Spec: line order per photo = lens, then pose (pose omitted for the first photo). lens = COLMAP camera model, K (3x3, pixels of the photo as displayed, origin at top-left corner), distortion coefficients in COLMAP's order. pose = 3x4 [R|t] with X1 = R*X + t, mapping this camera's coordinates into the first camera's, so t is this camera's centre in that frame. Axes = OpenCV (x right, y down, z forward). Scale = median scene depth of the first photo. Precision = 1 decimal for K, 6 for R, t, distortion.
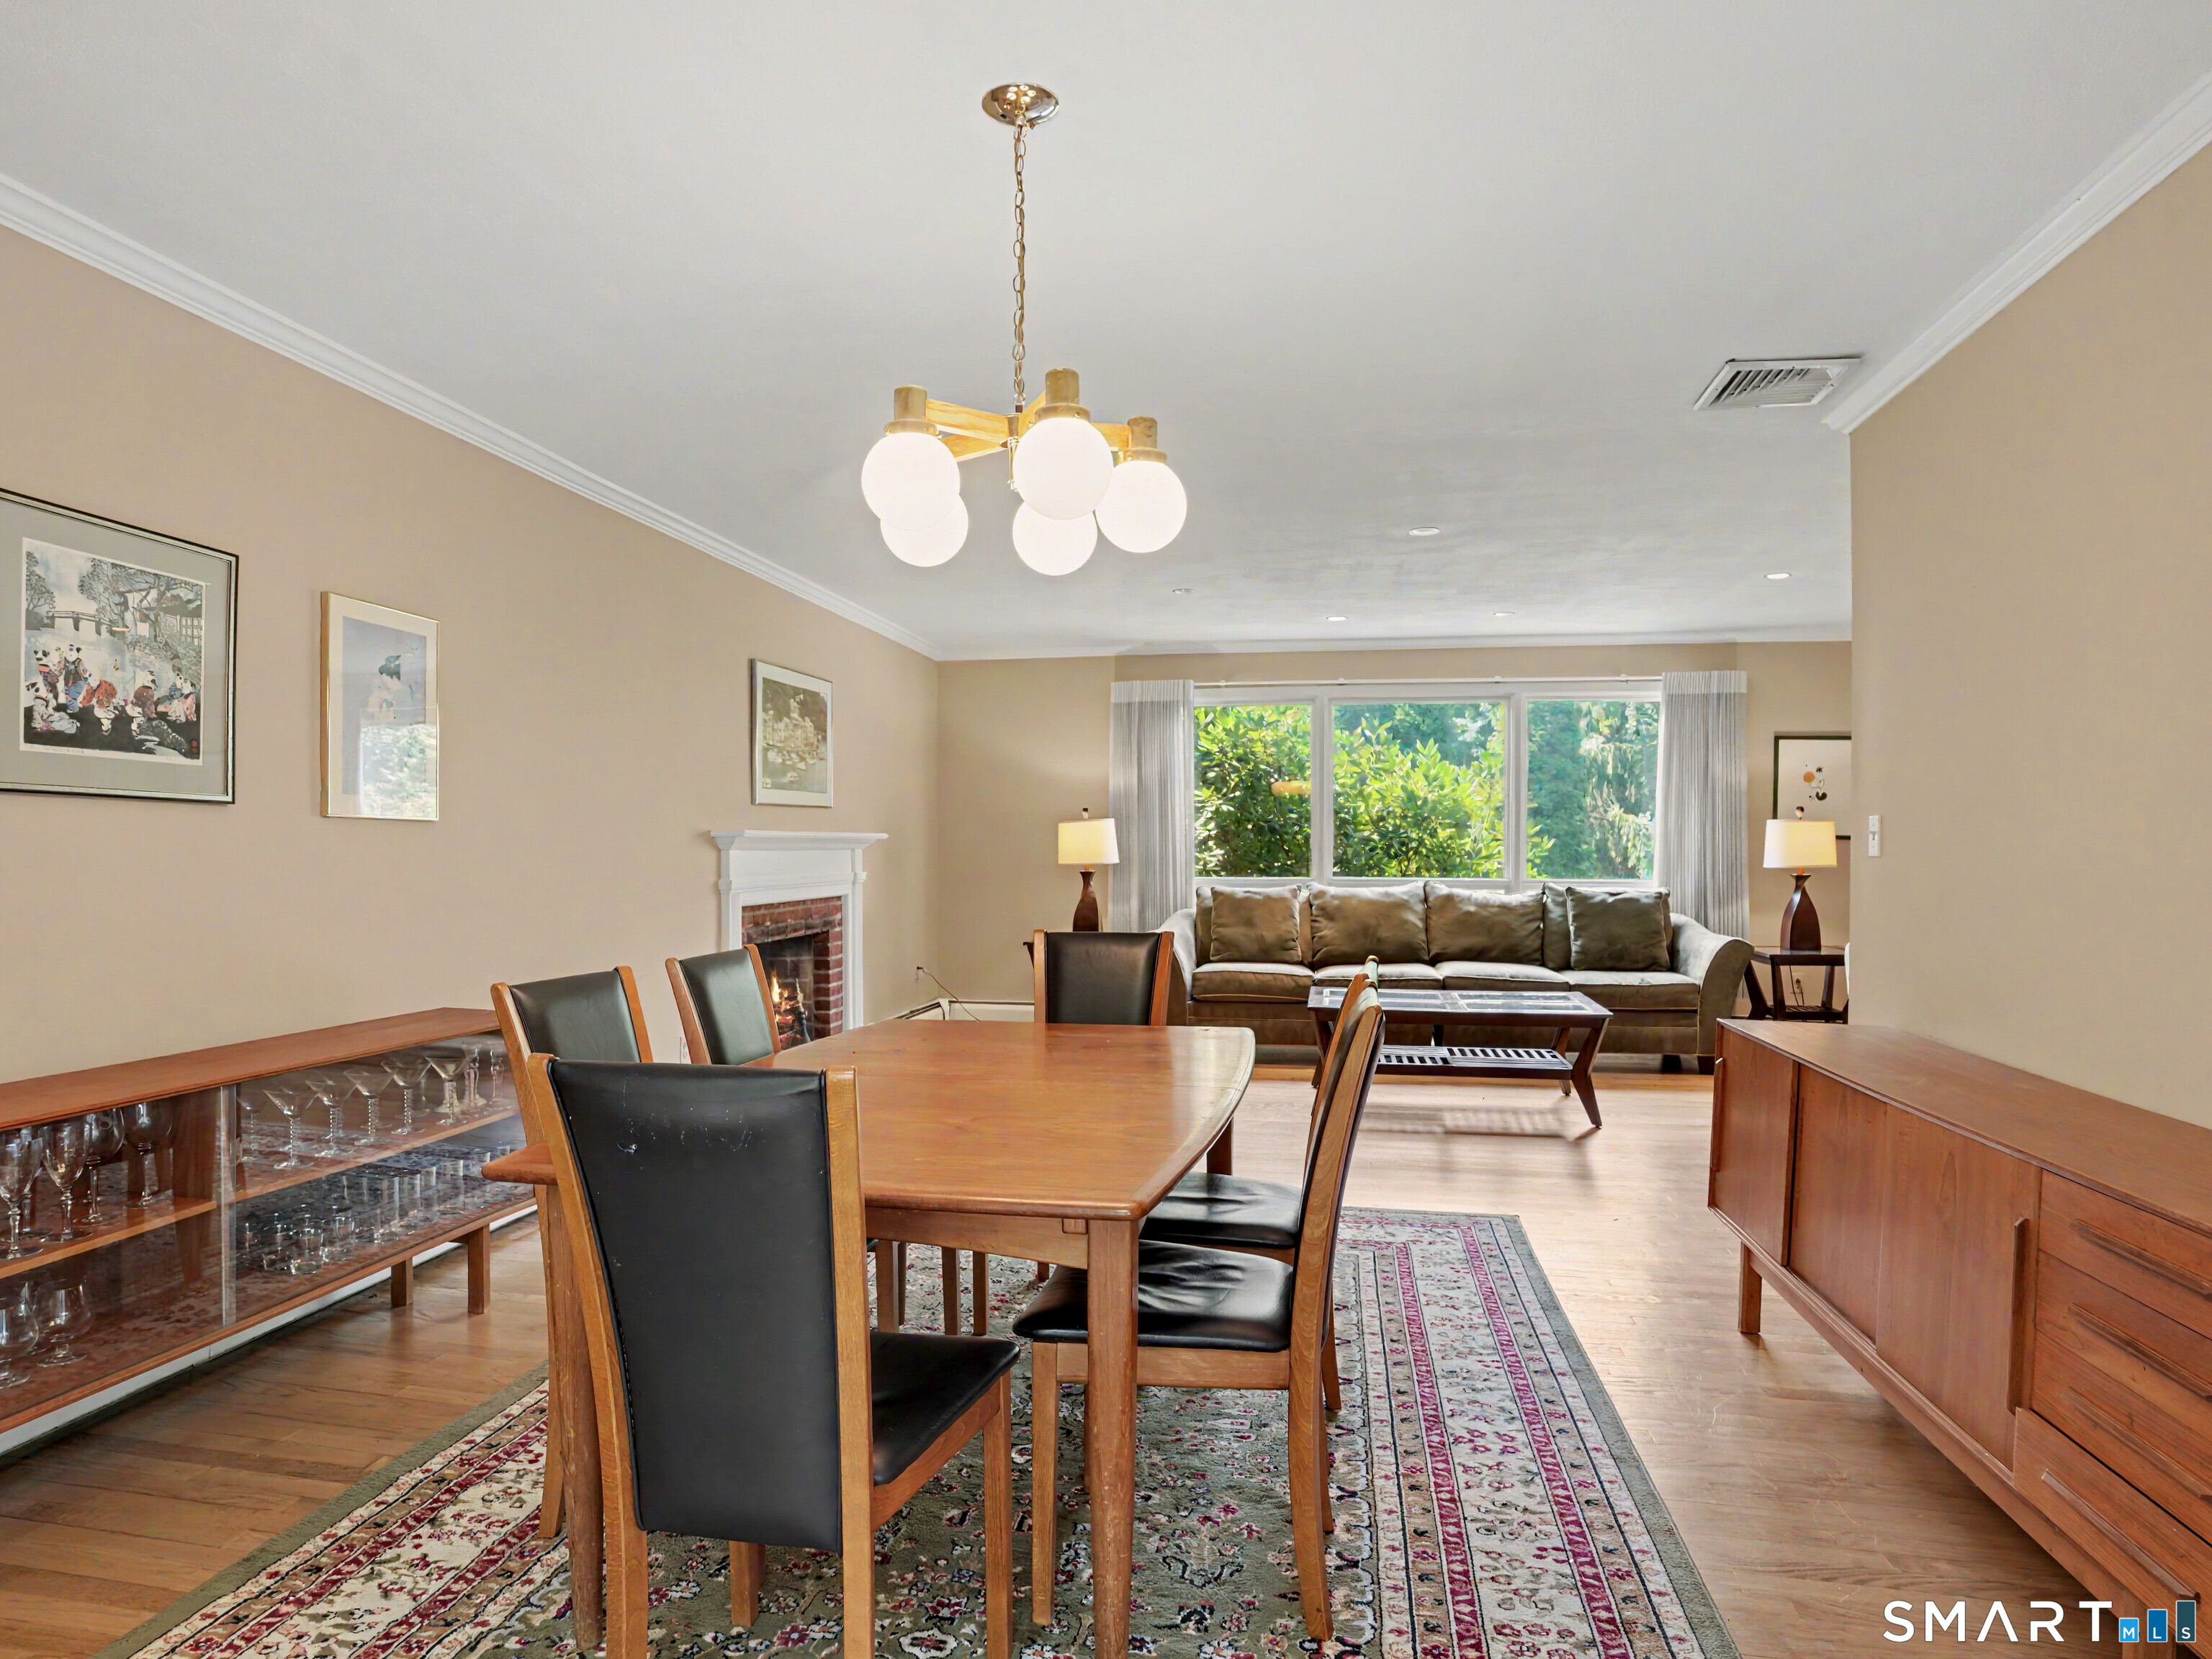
lens RADIAL K [[1271.9, 0, 1098.2], [0, 1271.9, 850.5], [0, 0, 1]] dist [-0.076670, 0.044115]
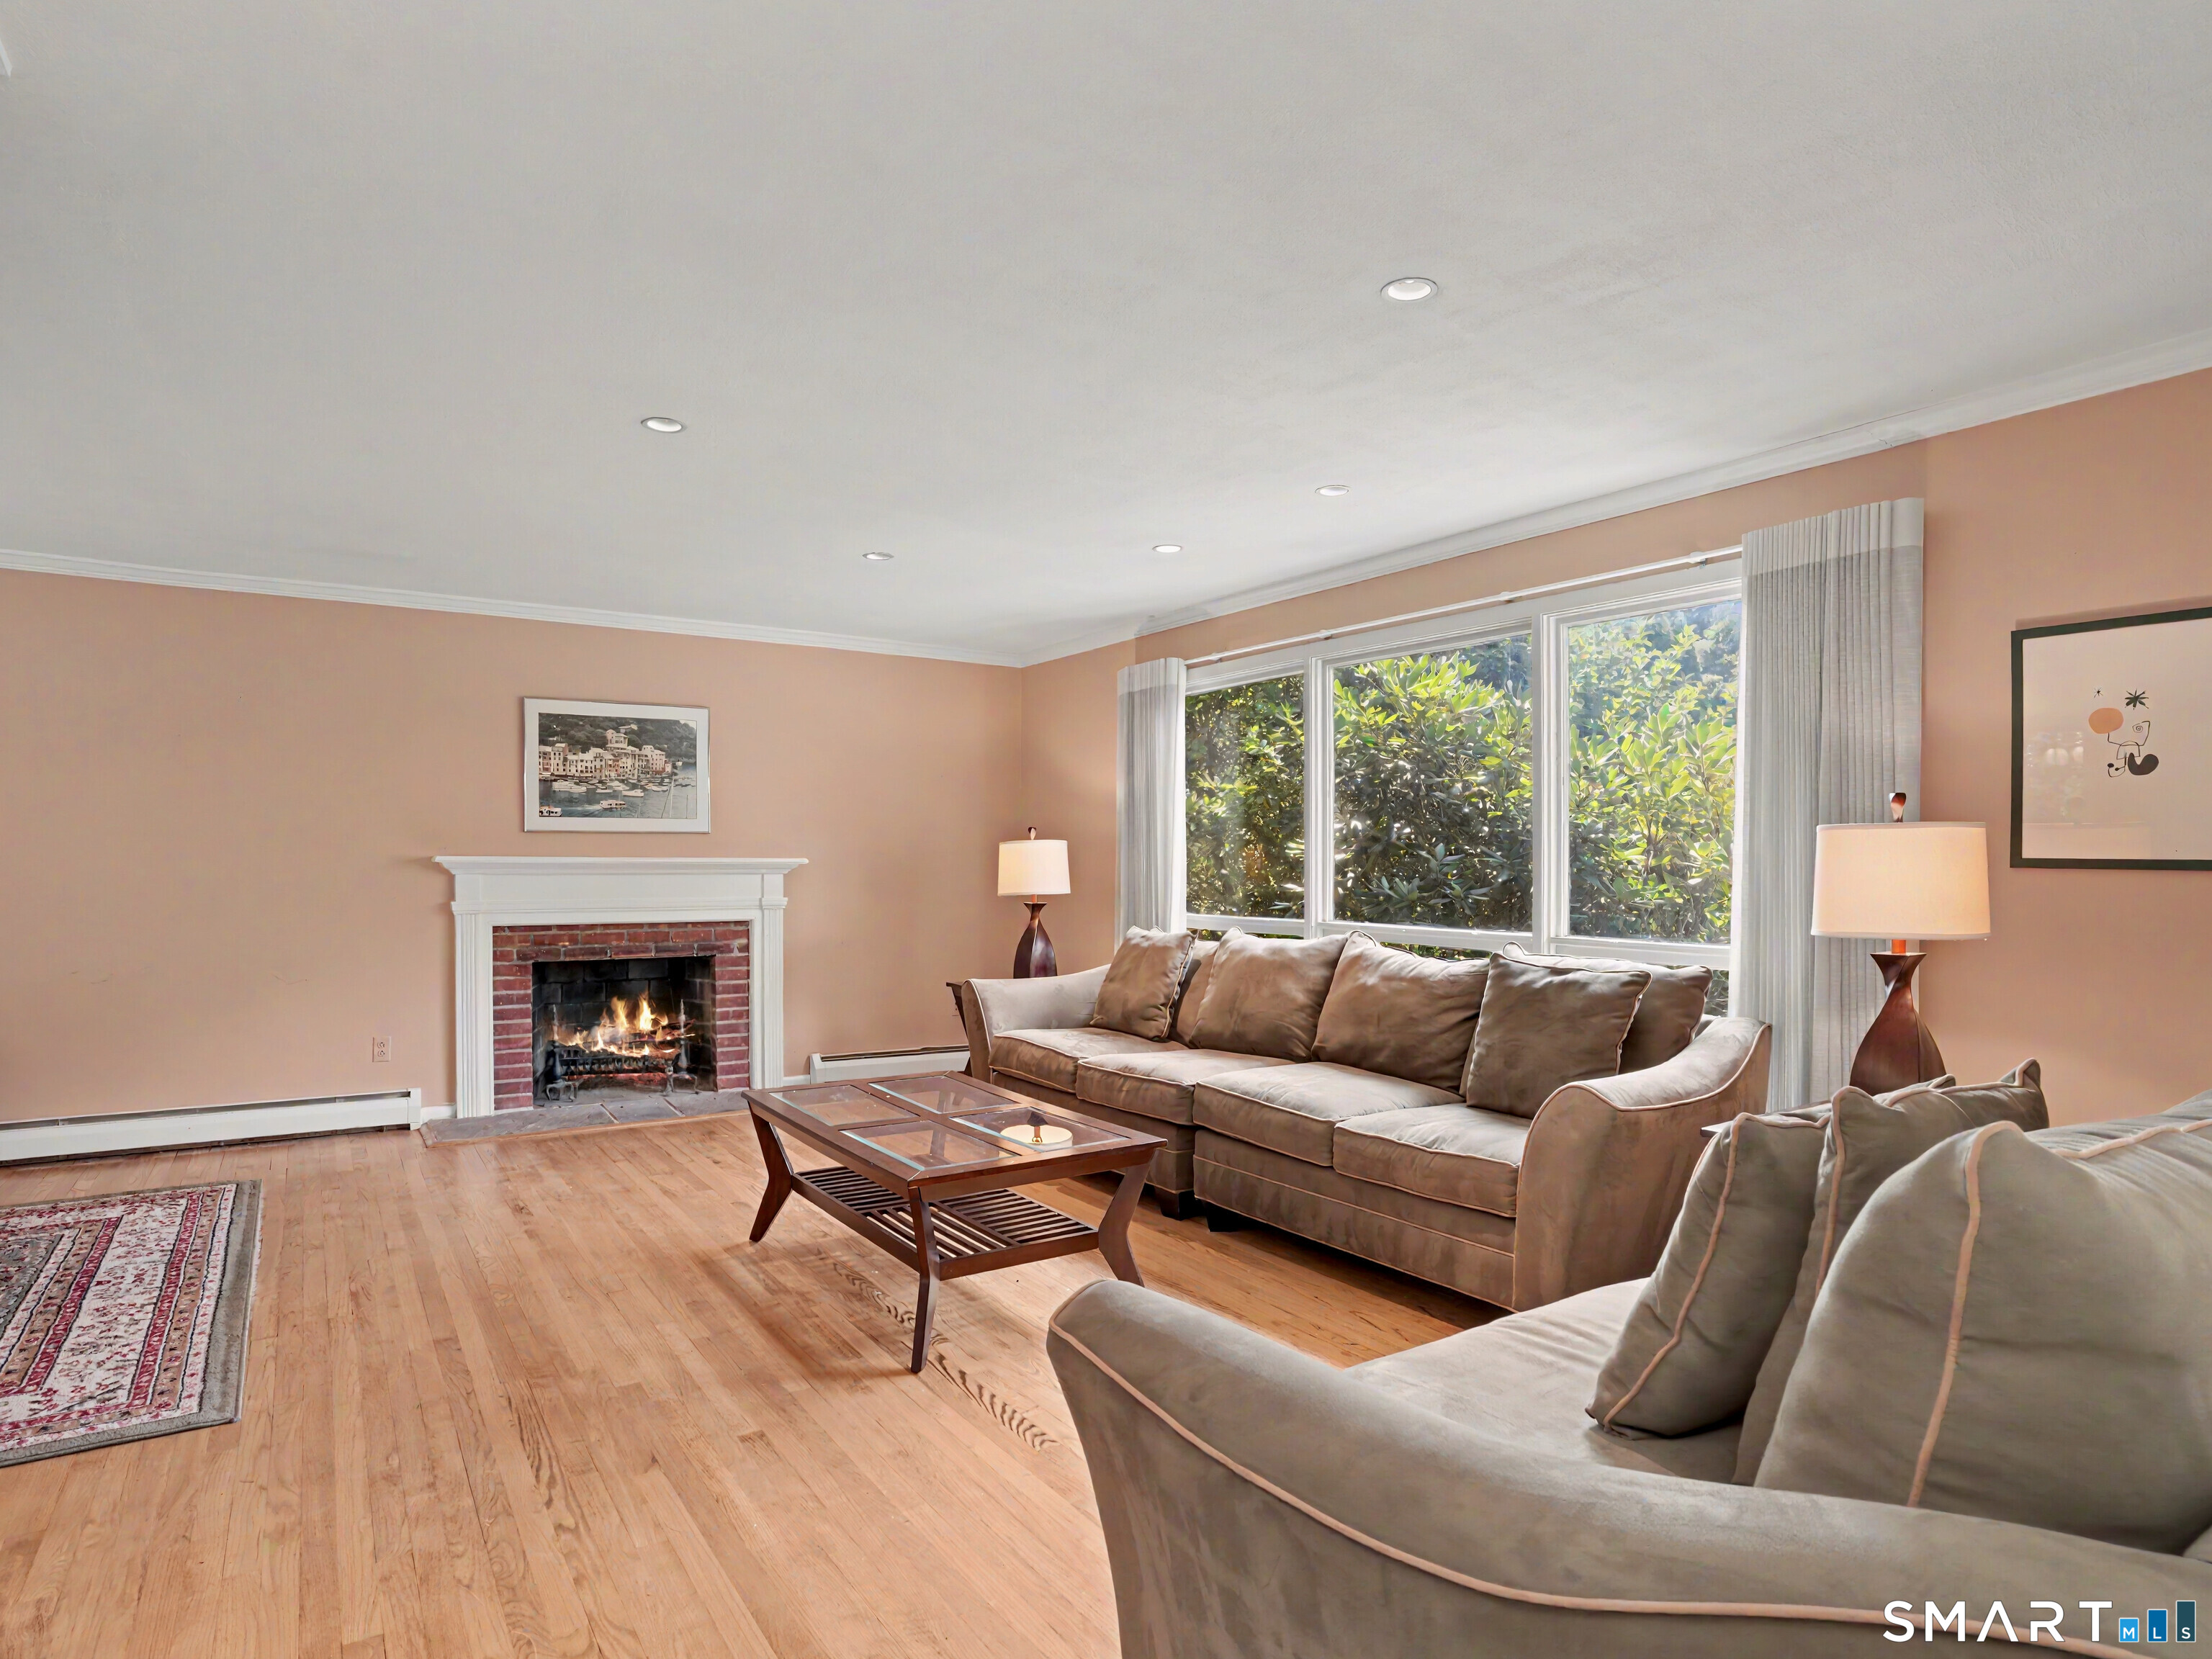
lens RADIAL K [[1223.8, 0, 1097.6], [0, 1223.8, 867.9], [0, 0, 1]] dist [-0.091334, 0.047656]
pose [[0.699626, 0.004799, -0.714493, 0.997322], [-0.007321, 0.999973, -0.000453, -0.011067], [0.714471, 0.005548, 0.699643, 0.789823]]
